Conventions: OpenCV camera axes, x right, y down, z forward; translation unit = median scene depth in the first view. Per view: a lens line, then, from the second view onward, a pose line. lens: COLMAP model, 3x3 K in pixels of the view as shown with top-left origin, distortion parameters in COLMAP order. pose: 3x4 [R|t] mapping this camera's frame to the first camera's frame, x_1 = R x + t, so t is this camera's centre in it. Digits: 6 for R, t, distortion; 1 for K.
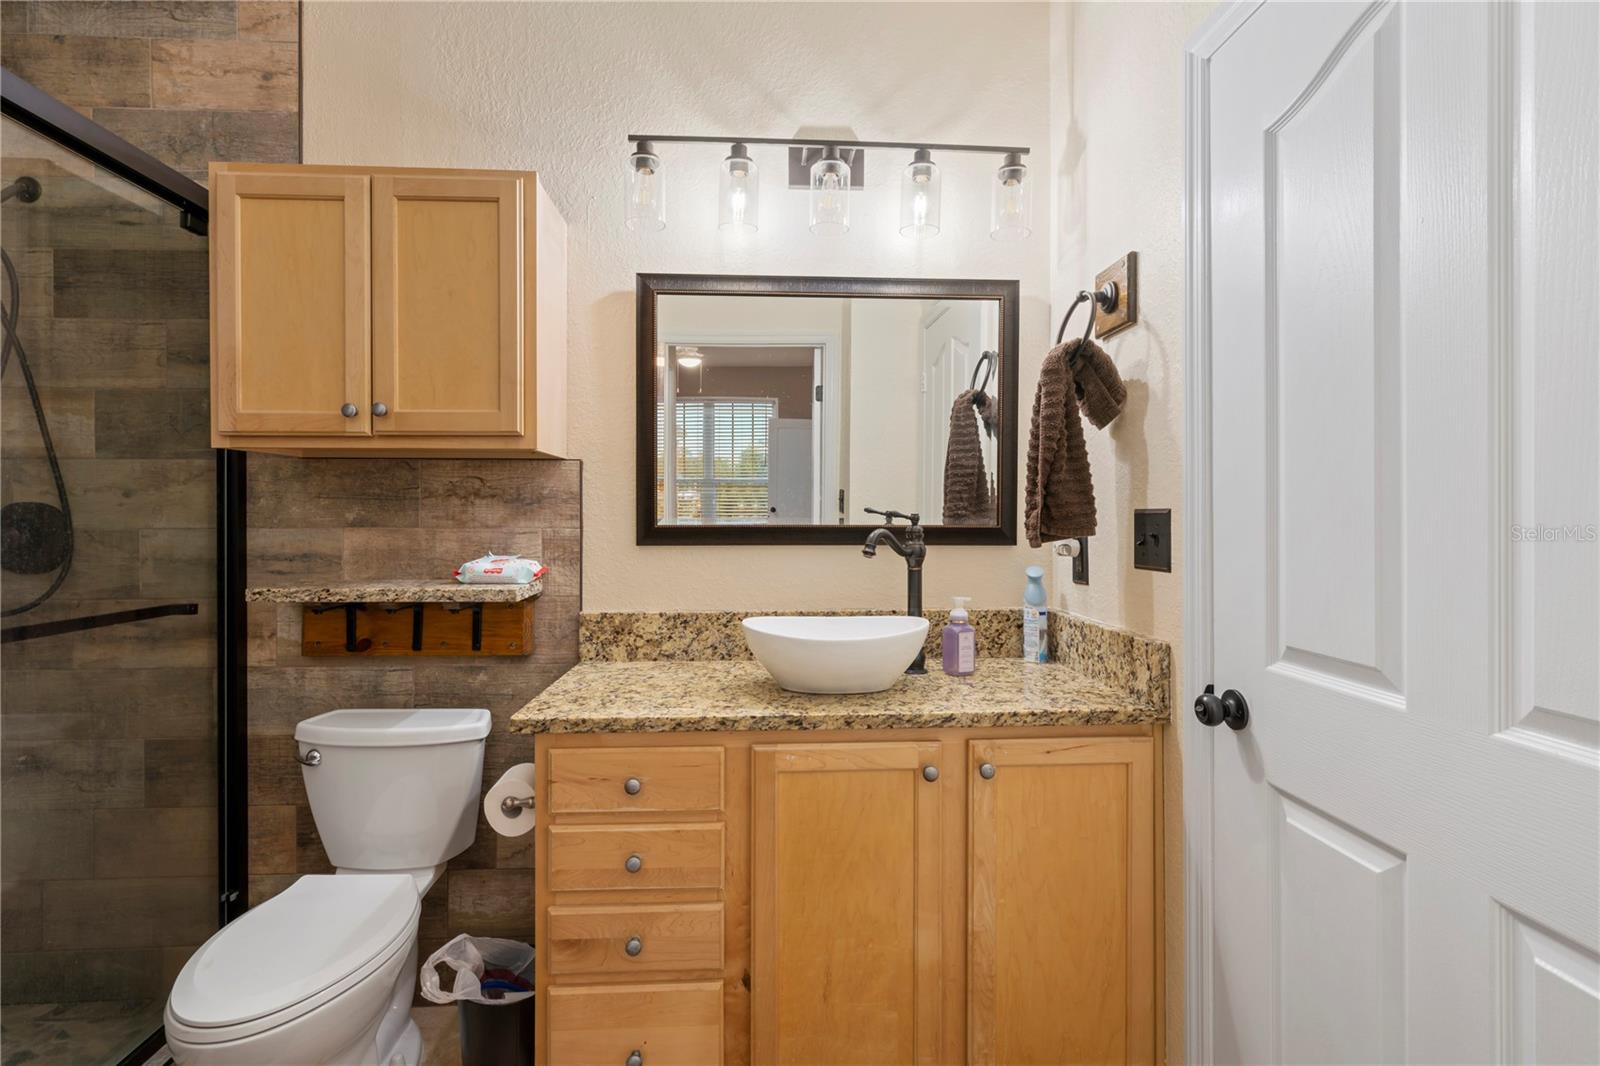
lens RADIAL K [[725.7, 0, 802.3], [0, 725.7, 518.9], [0, 0, 1]] dist [-0.008008, 0.004315]
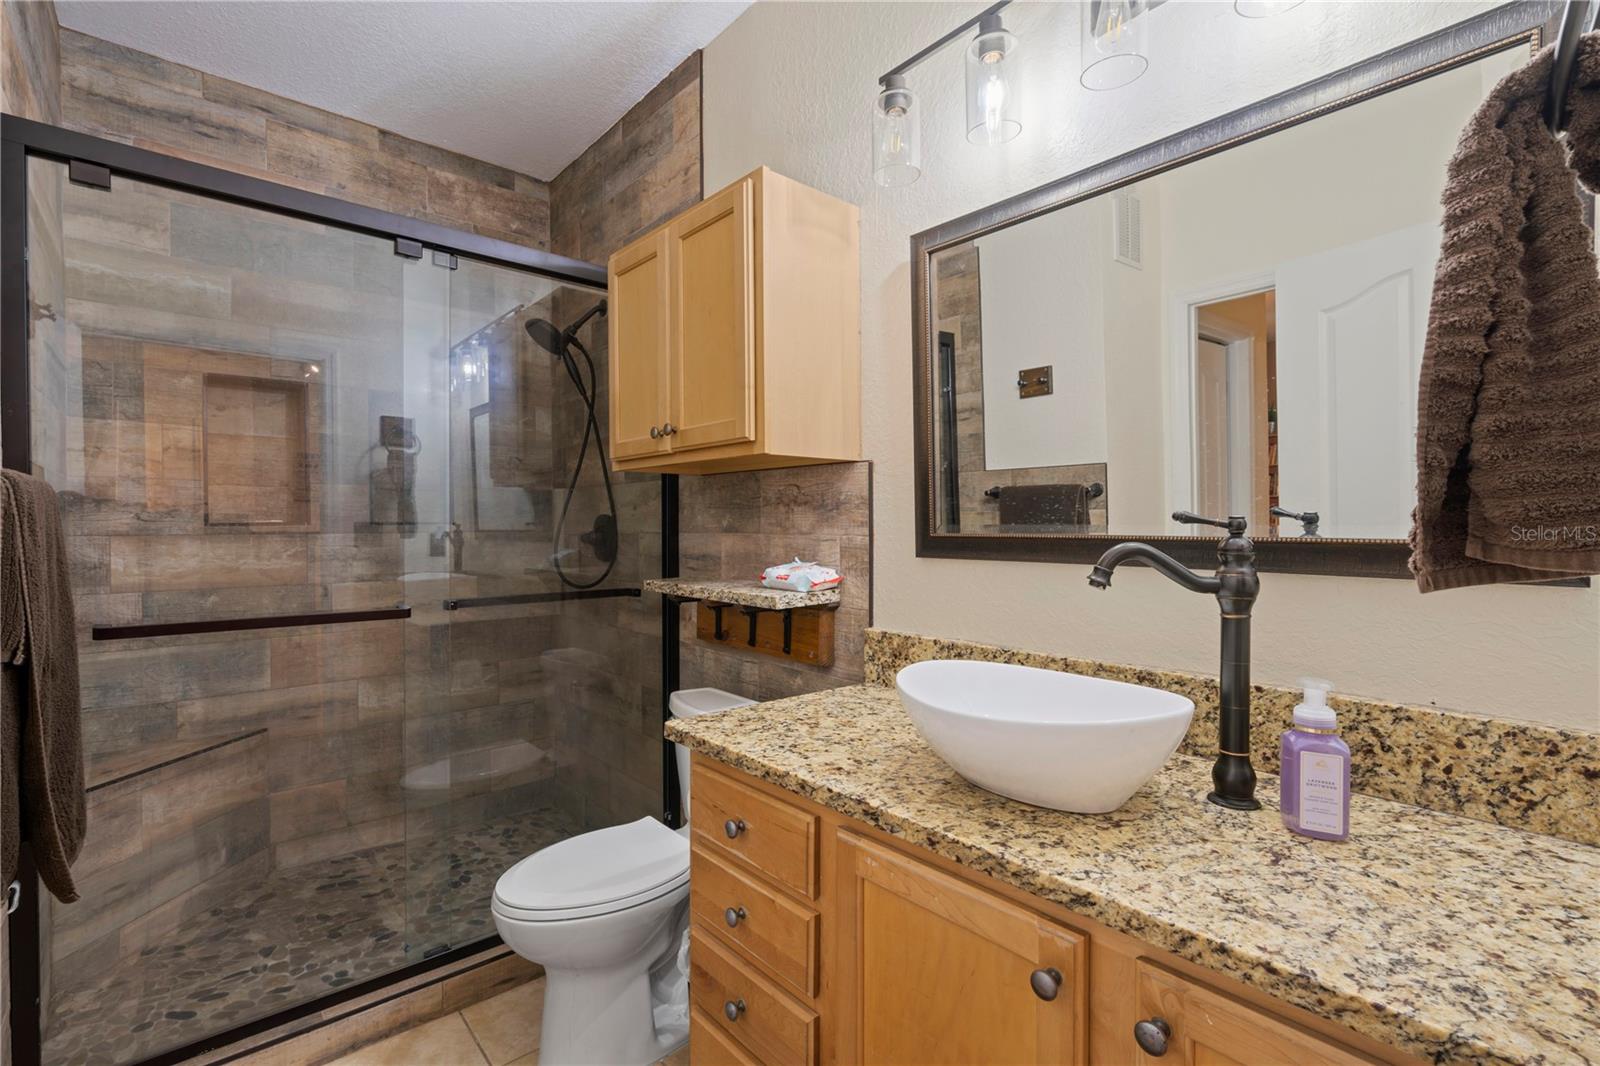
lens RADIAL K [[725.7, 0, 800.6], [0, 725.7, 531.5], [0, 0, 1]] dist [-0.008008, 0.004315]
pose [[0.612478, 0.006620, -0.790460, 0.373826], [-0.001684, 0.999974, 0.007070, 0.000883], [0.790485, -0.002999, 0.612473, 0.386257]]
